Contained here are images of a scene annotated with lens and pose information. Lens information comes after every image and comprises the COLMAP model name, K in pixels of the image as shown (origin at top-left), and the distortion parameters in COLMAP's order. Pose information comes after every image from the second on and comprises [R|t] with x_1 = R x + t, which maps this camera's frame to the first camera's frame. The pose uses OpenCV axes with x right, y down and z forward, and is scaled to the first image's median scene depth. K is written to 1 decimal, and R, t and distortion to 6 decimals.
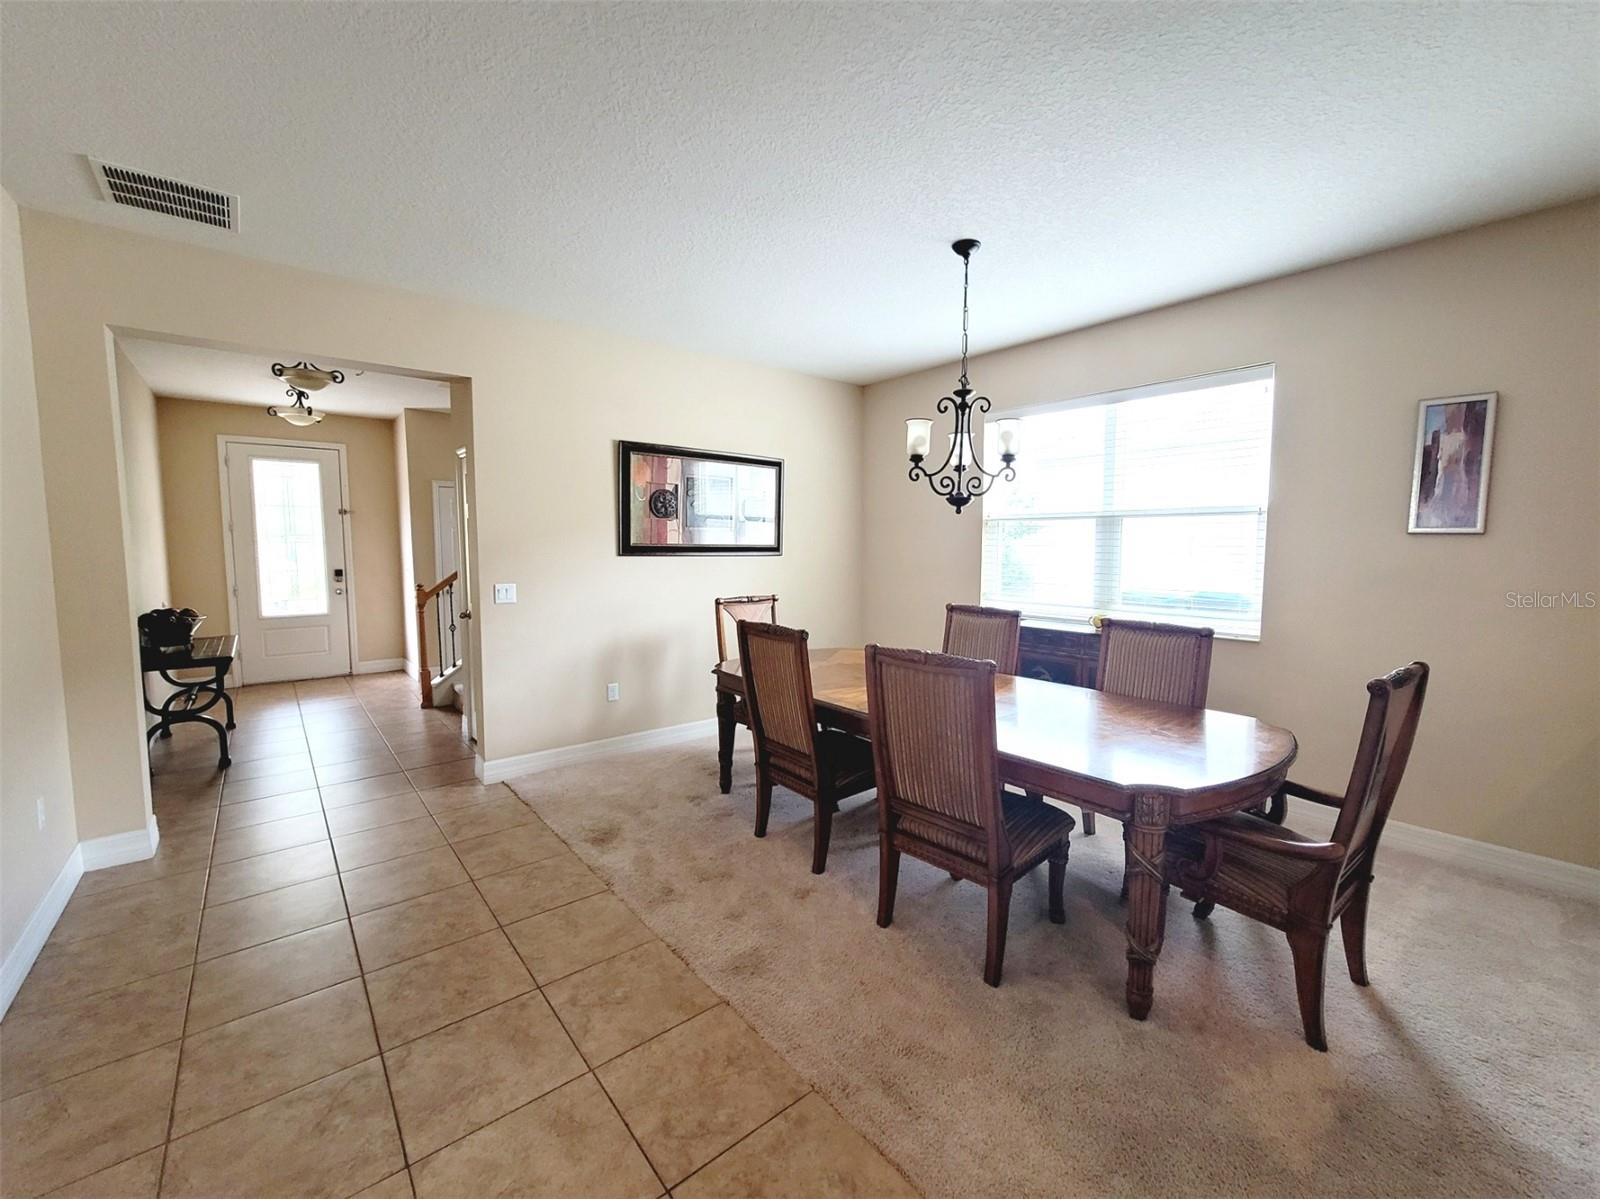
lens RADIAL K [[656.4, 0, 804.9], [0, 656.4, 595.8], [0, 0, 1]] dist [-0.001194, 0.000262]
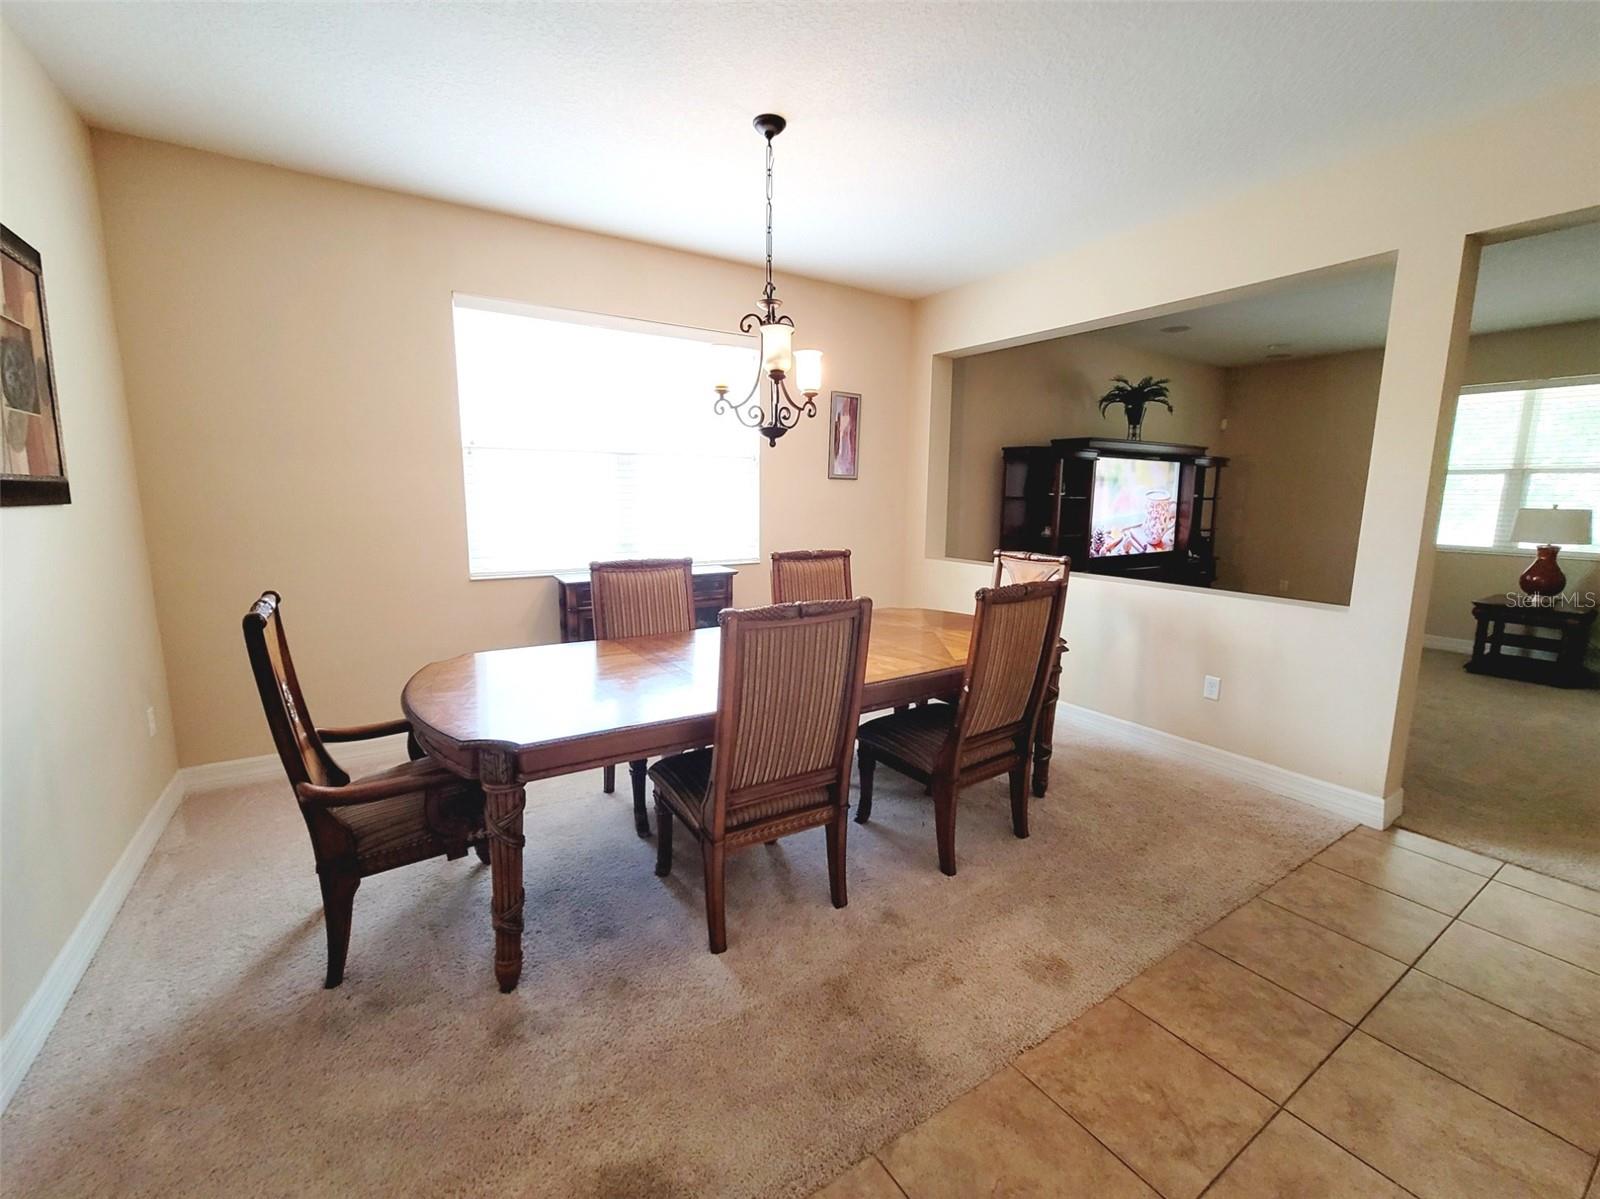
lens RADIAL K [[679.6, 0, 800.0], [0, 679.6, 599.5], [0, 0, 1]] dist [-0.000913, 0.000057]
pose [[0.113500, -0.158921, 0.980746, -0.716275], [0.069004, 0.986002, 0.151787, -0.063438], [-0.991139, 0.050448, 0.122877, 0.916556]]
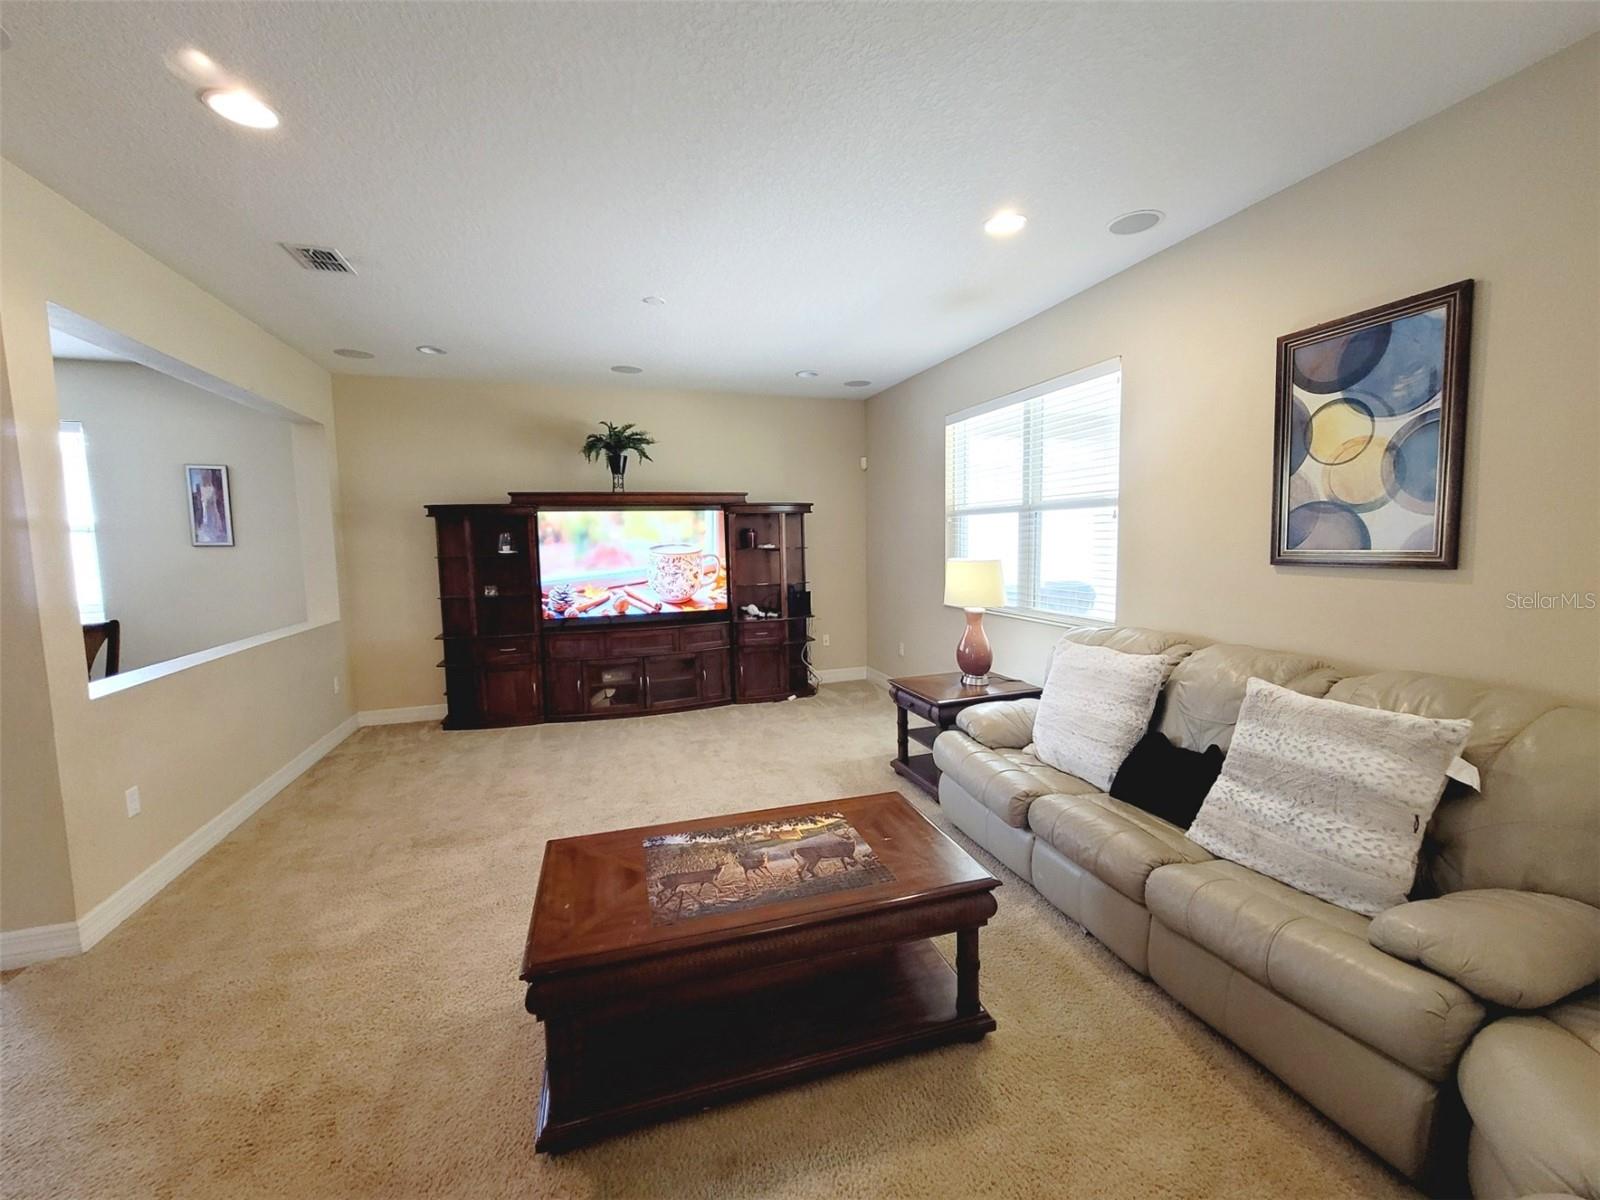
lens RADIAL K [[656.4, 0, 804.9], [0, 656.4, 596.3], [0, 0, 1]] dist [-0.001194, 0.000262]
pose [[0.376519, -0.096215, 0.921399, -0.010474], [0.093578, 0.993455, 0.065500, 0.064001], [-0.921671, 0.061561, 0.383058, -1.026001]]
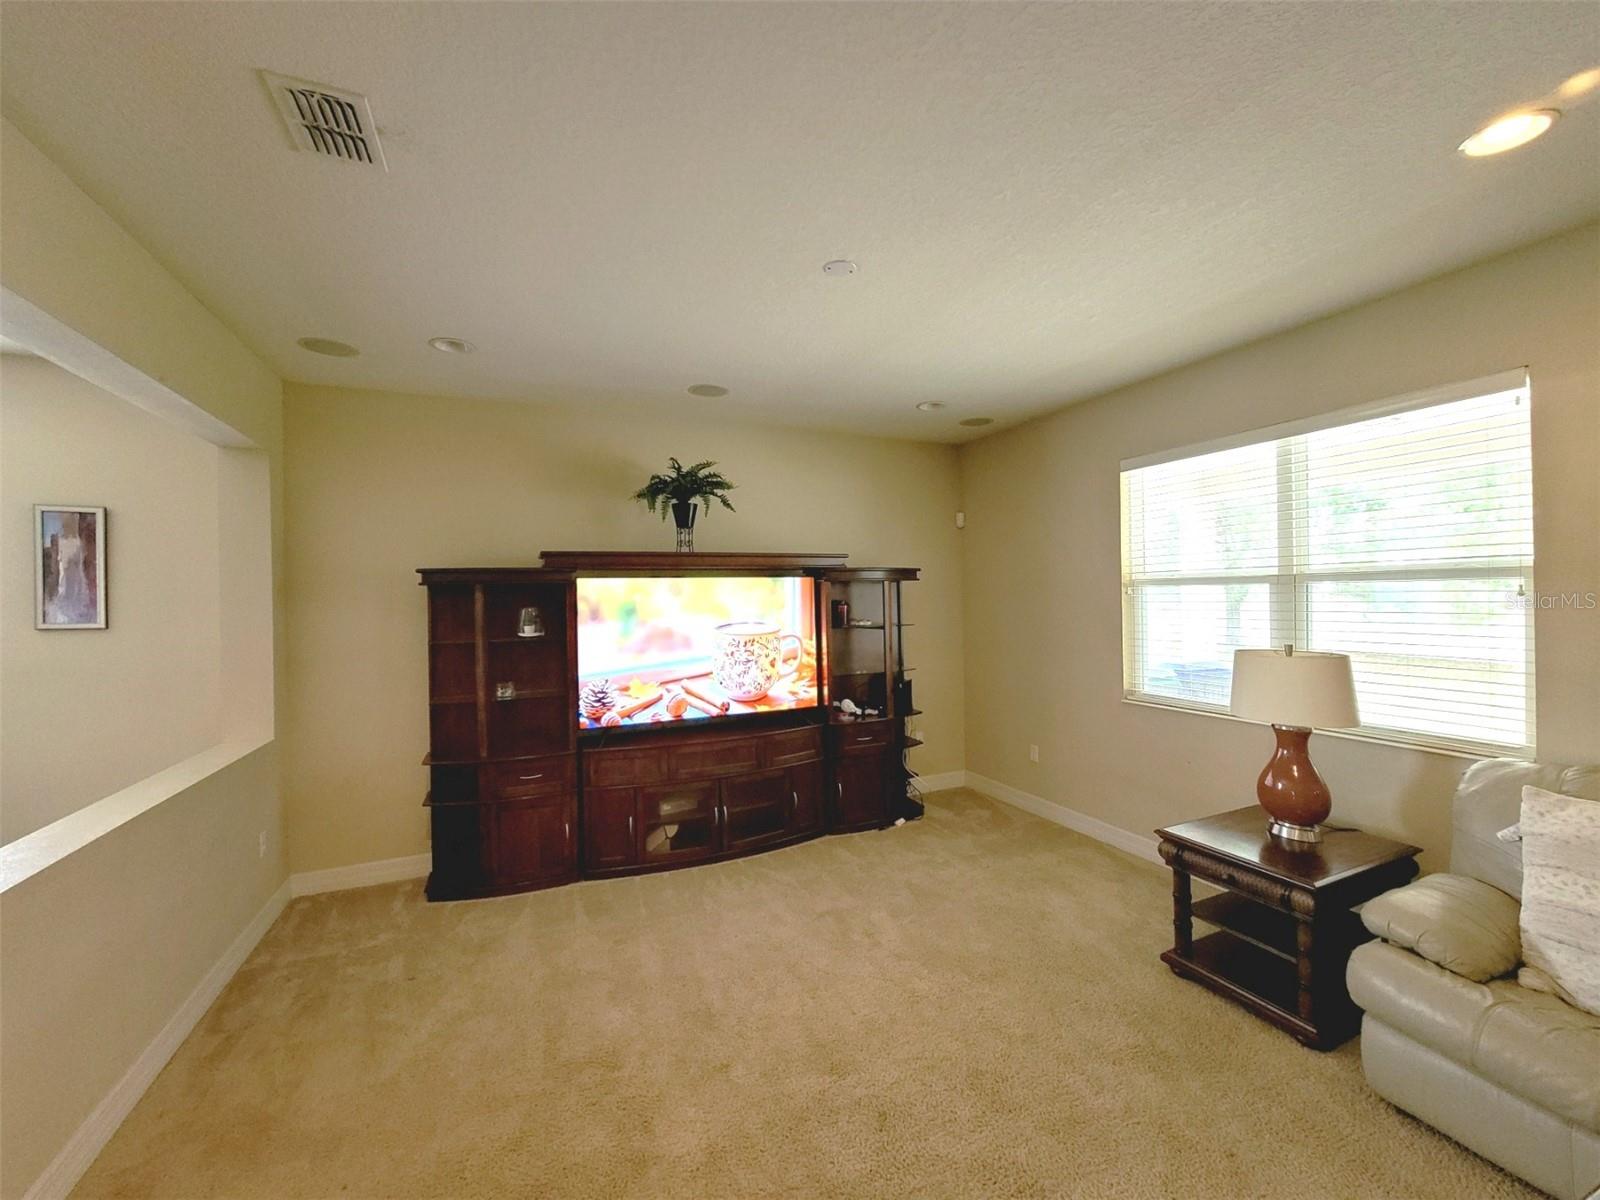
lens RADIAL K [[656.4, 0, 804.9], [0, 656.4, 596.3], [0, 0, 1]] dist [-0.001194, 0.000262]
pose [[0.278259, -0.009137, 0.960463, 0.267617], [0.094383, 0.995375, -0.017875, -0.014079], [-0.955858, 0.095626, 0.277835, -0.476244]]
